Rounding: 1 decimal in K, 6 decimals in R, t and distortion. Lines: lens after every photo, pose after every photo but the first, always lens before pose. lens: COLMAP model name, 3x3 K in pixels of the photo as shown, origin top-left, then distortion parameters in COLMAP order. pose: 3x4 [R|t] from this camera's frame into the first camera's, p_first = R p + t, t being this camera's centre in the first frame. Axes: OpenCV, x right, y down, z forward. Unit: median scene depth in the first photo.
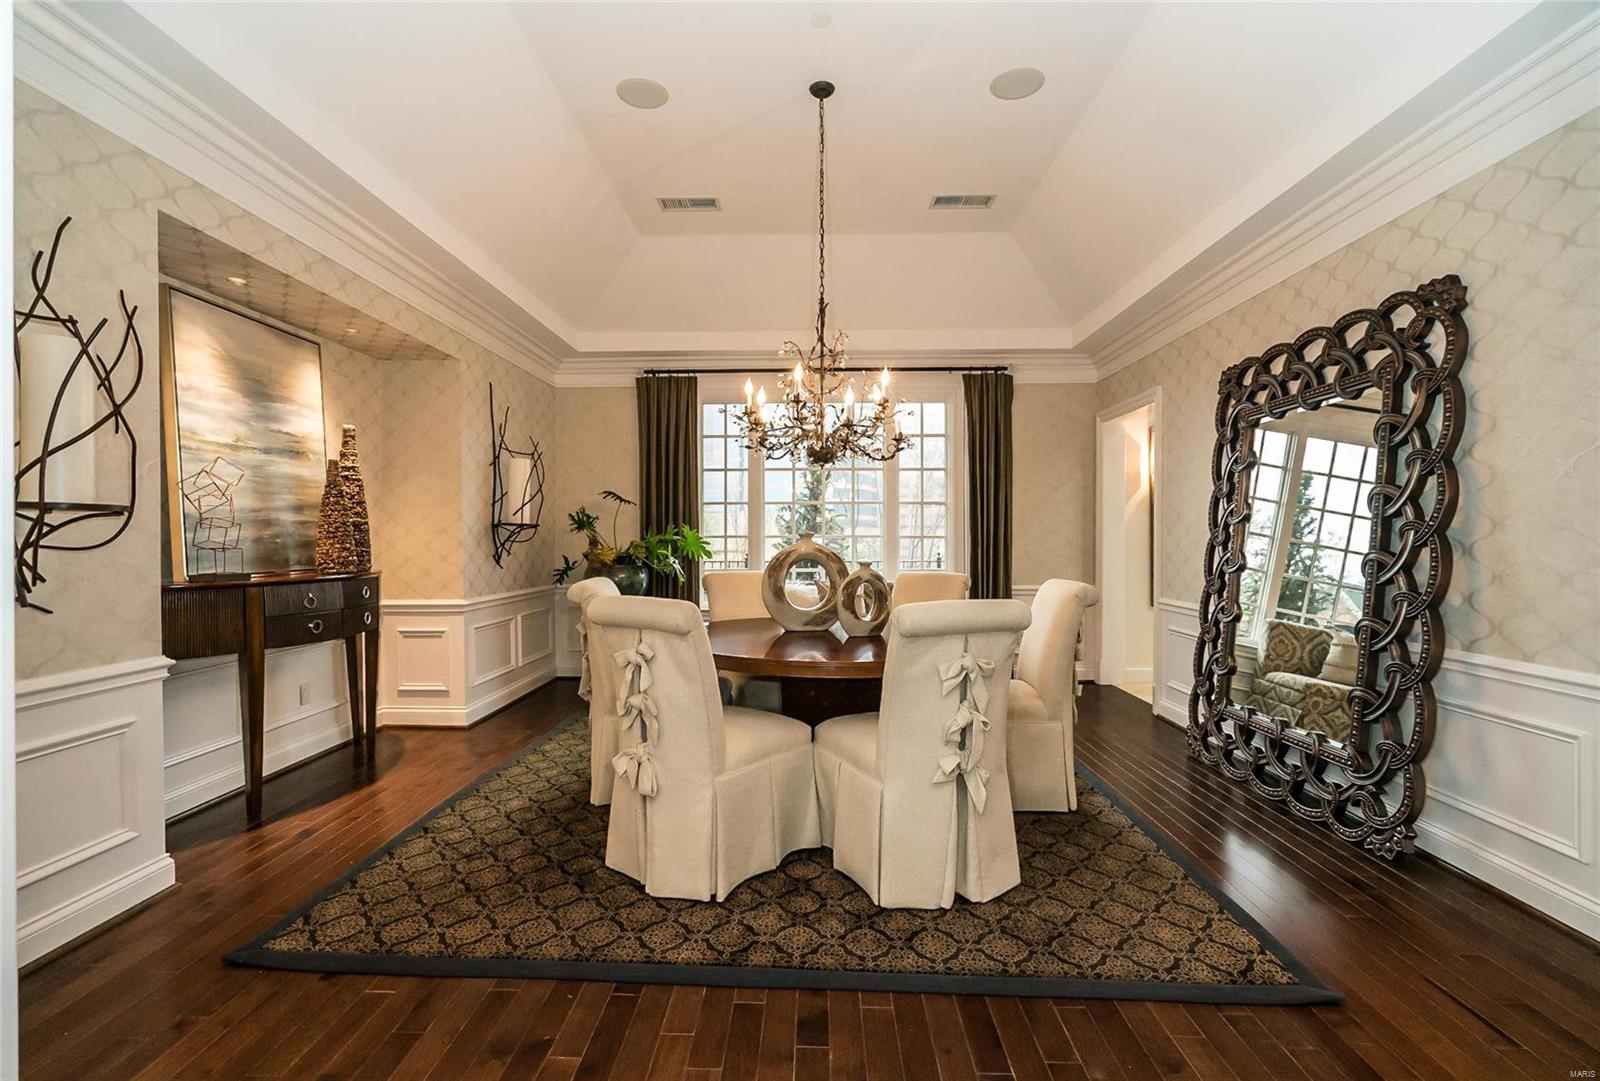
lens RADIAL K [[736.2, 0, 786.1], [0, 736.2, 548.5], [0, 0, 1]] dist [-0.005768, 0.002320]
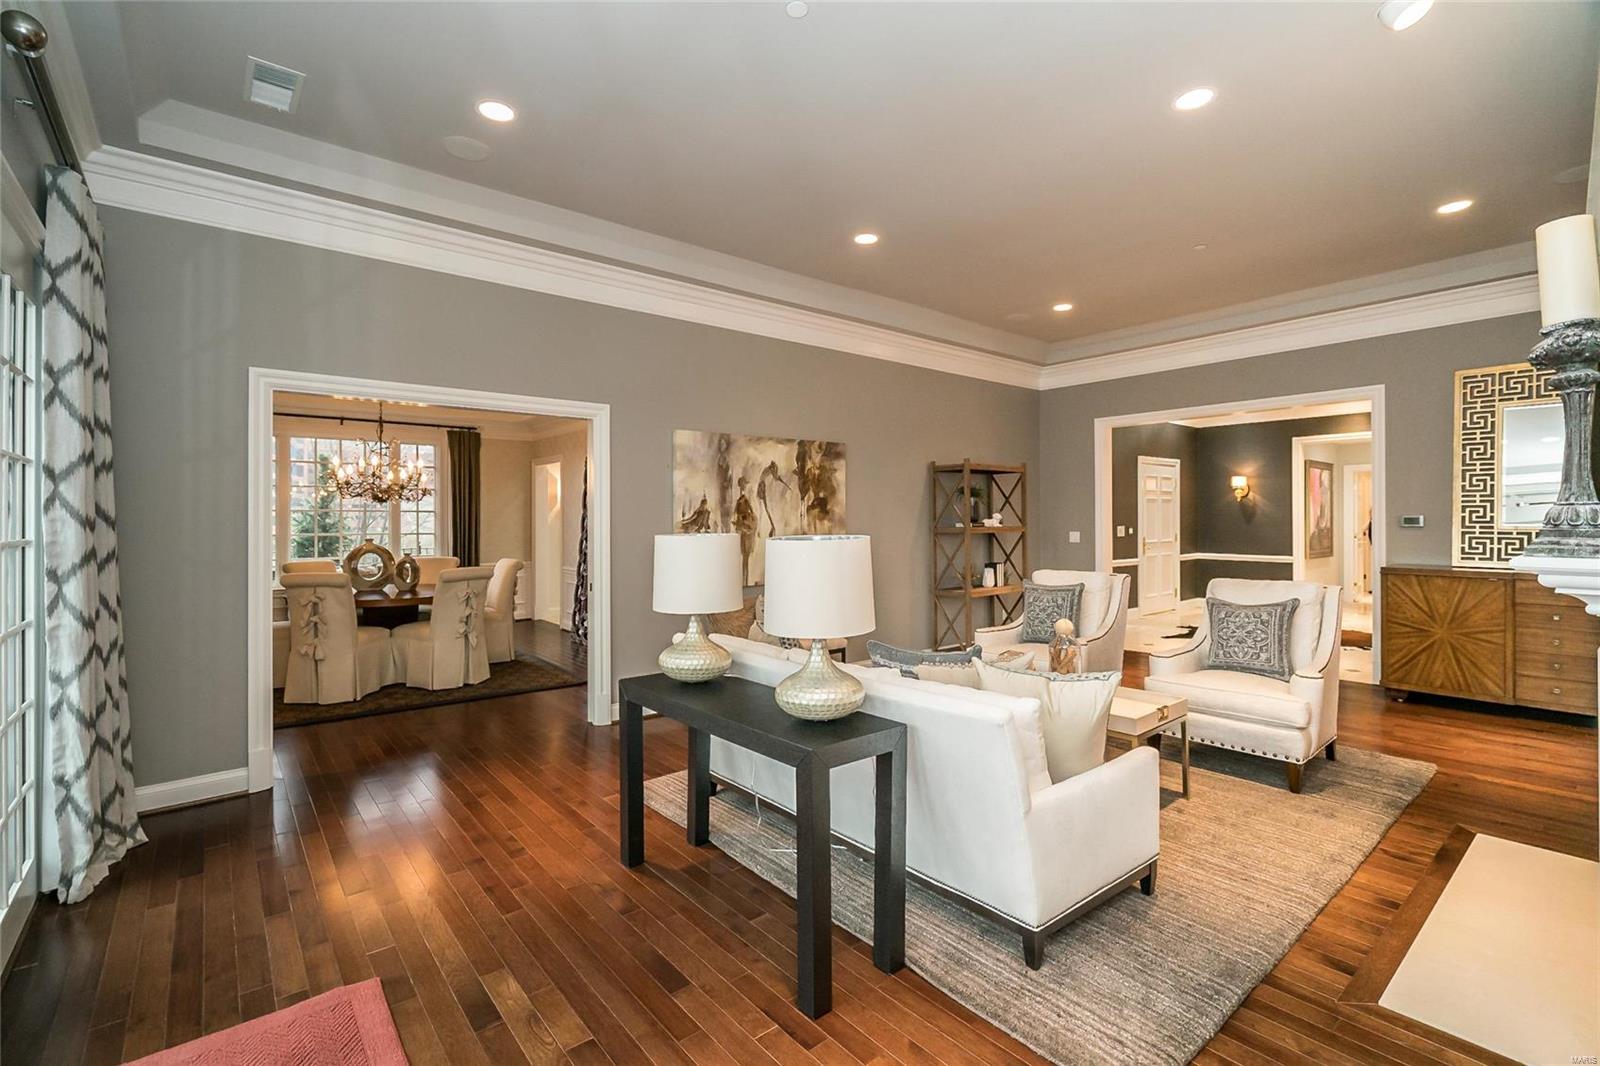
lens RADIAL K [[736.2, 0, 804.7], [0, 736.2, 515.6], [0, 0, 1]] dist [-0.005768, 0.002320]
pose [[0.748096, 0.001544, 0.663589, -0.533450], [0.011681, 0.999812, -0.015495, -0.052012], [-0.663488, 0.019343, 0.747937, -1.569522]]
